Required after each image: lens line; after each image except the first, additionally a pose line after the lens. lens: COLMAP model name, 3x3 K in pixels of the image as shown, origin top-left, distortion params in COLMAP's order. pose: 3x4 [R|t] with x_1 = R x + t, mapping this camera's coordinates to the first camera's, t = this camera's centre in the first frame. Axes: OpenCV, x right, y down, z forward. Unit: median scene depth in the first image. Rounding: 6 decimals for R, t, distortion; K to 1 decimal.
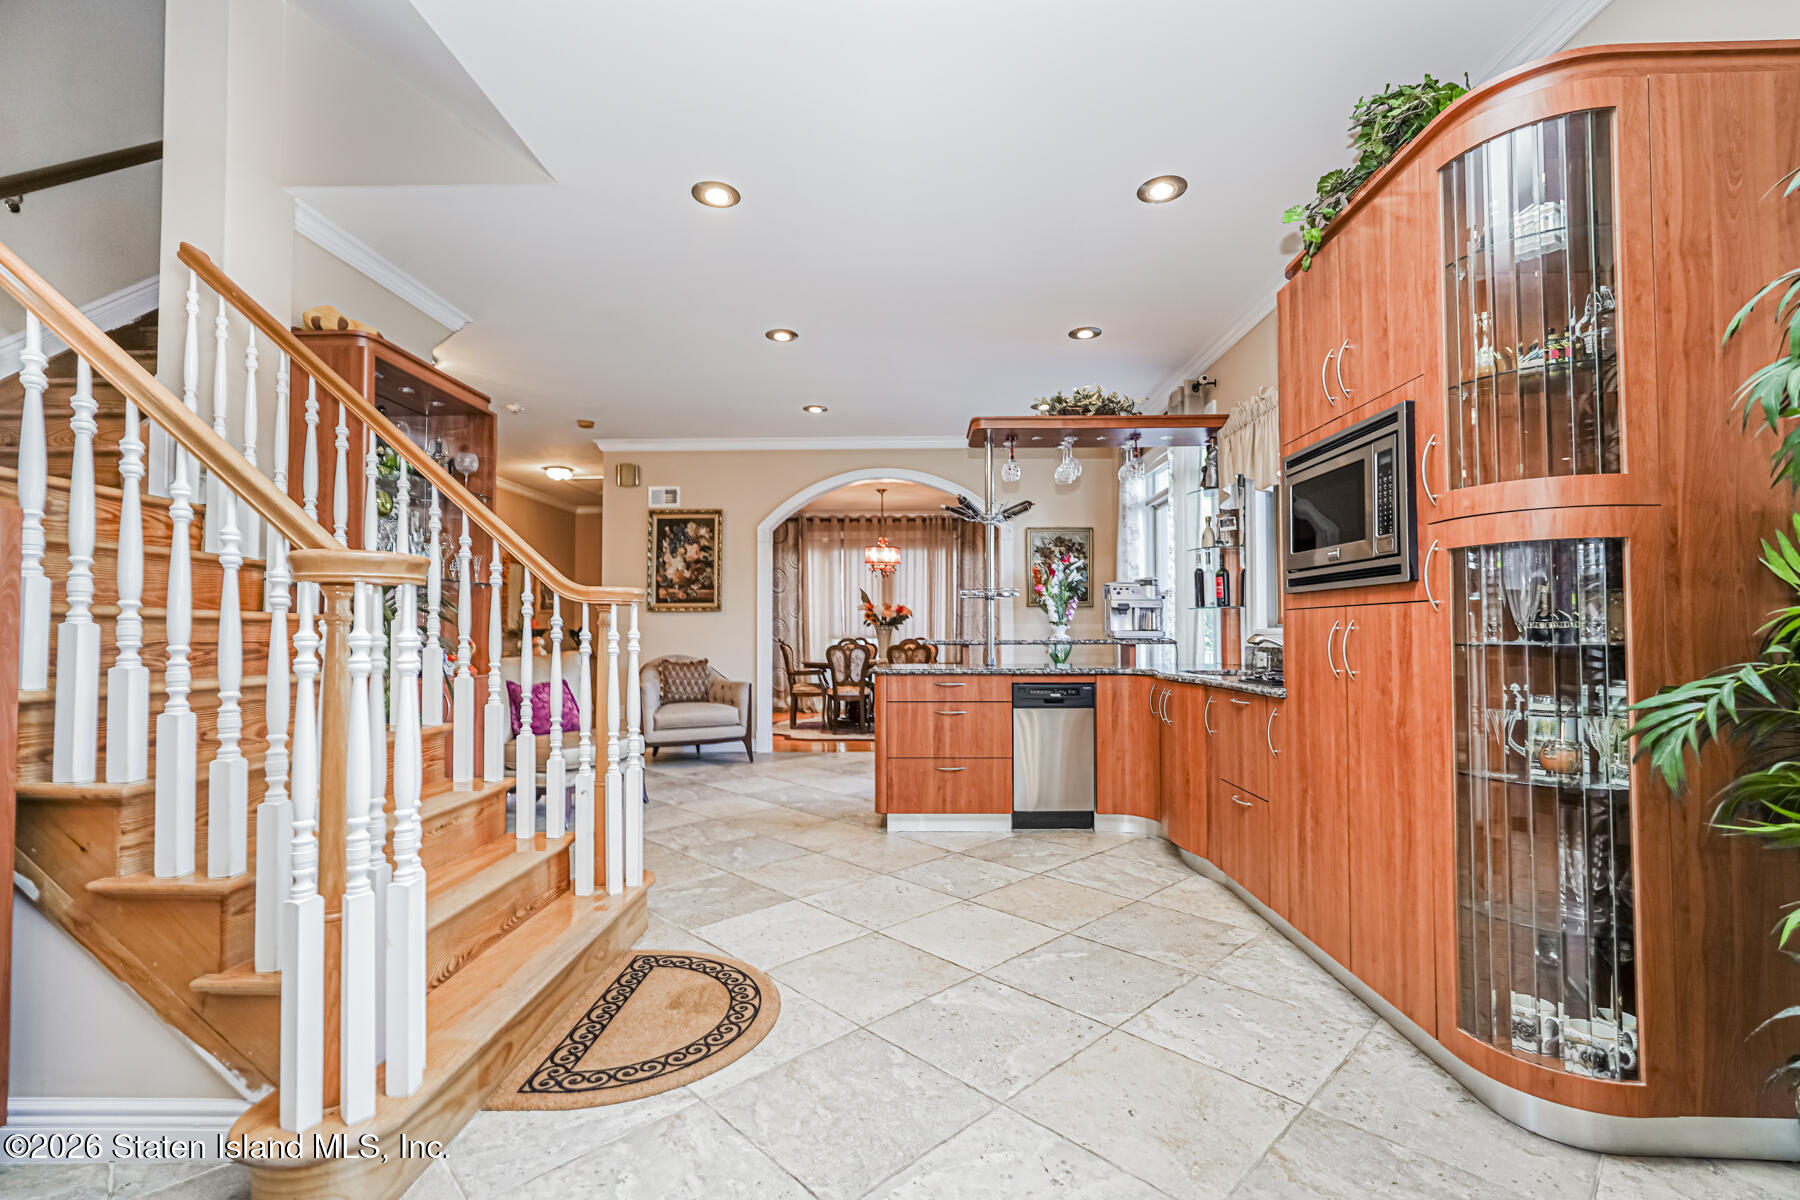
lens RADIAL K [[789.4, 0, 900.0], [0, 789.4, 600.0], [0, 0, 1]] dist [0.000524, 0.000109]
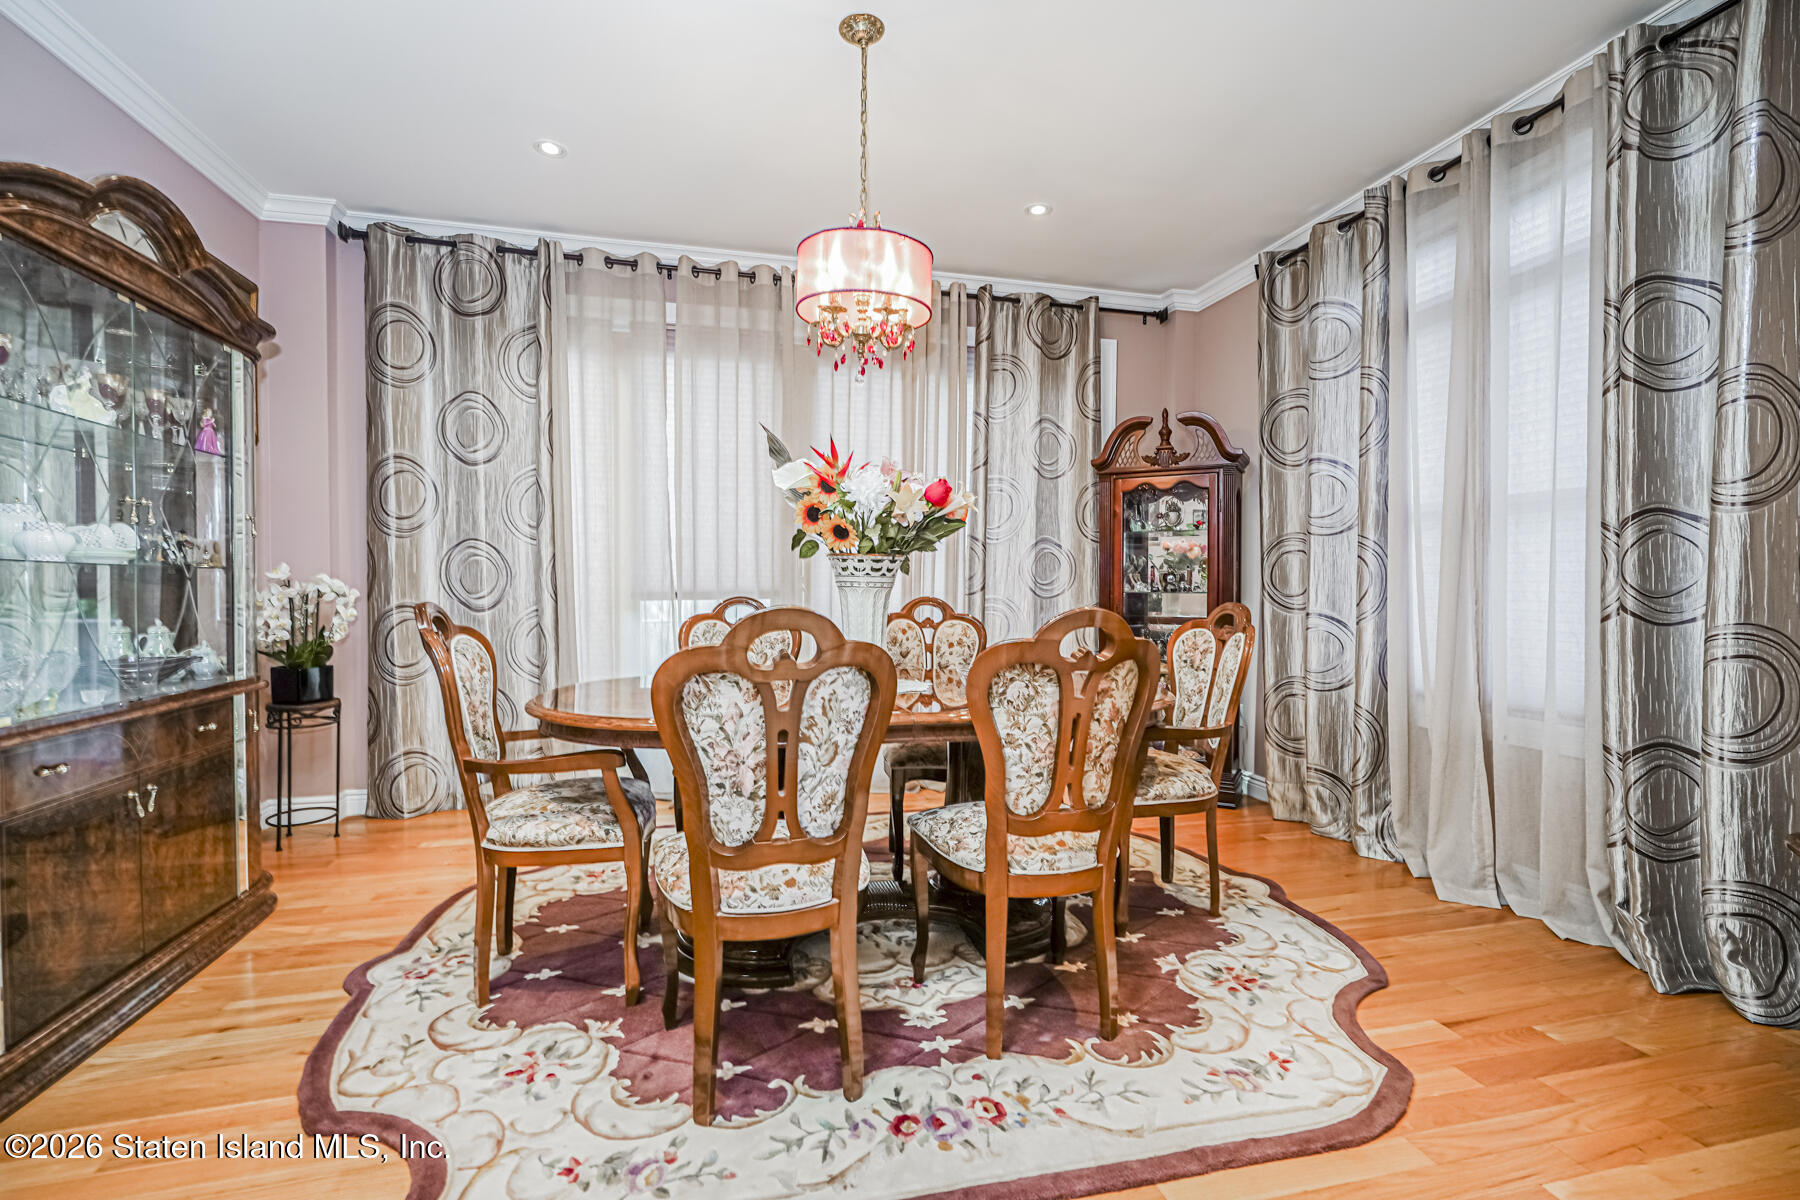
lens RADIAL K [[789.4, 0, 900.0], [0, 789.4, 600.0], [0, 0, 1]] dist [0.000524, 0.000109]
pose [[0.966069, -0.000551, 0.258285, -0.080886], [-0.013679, 0.998485, 0.053294, 0.034381], [-0.257923, -0.055019, 0.964598, 0.768089]]
